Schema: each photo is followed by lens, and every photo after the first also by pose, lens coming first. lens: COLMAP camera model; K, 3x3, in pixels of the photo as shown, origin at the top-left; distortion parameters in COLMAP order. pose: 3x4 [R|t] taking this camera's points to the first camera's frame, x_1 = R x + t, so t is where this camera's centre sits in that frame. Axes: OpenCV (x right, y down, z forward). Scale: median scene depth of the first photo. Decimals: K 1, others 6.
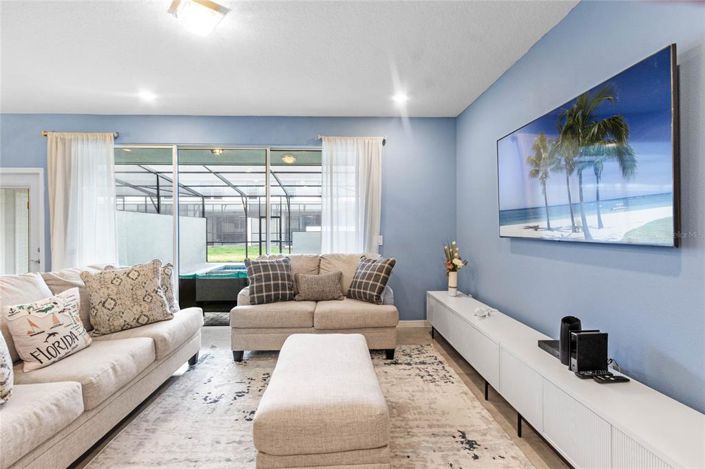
lens RADIAL K [[326.9, 0, 350.2], [0, 326.9, 230.7], [0, 0, 1]] dist [0.004996, -0.000801]
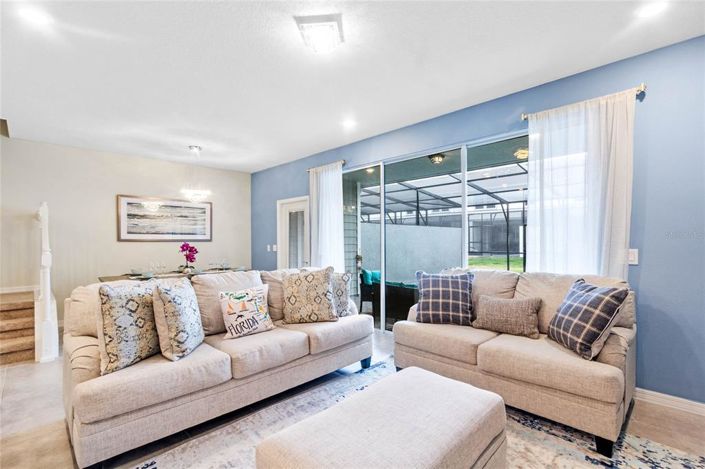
lens RADIAL K [[326.9, 0, 352.6], [0, 326.9, 241.6], [0, 0, 1]] dist [0.004996, -0.000801]
pose [[0.672908, 0.002399, -0.739722, 0.252316], [0.000790, 0.999992, 0.003962, -0.002031], [0.739725, -0.003250, 0.672901, 0.248195]]
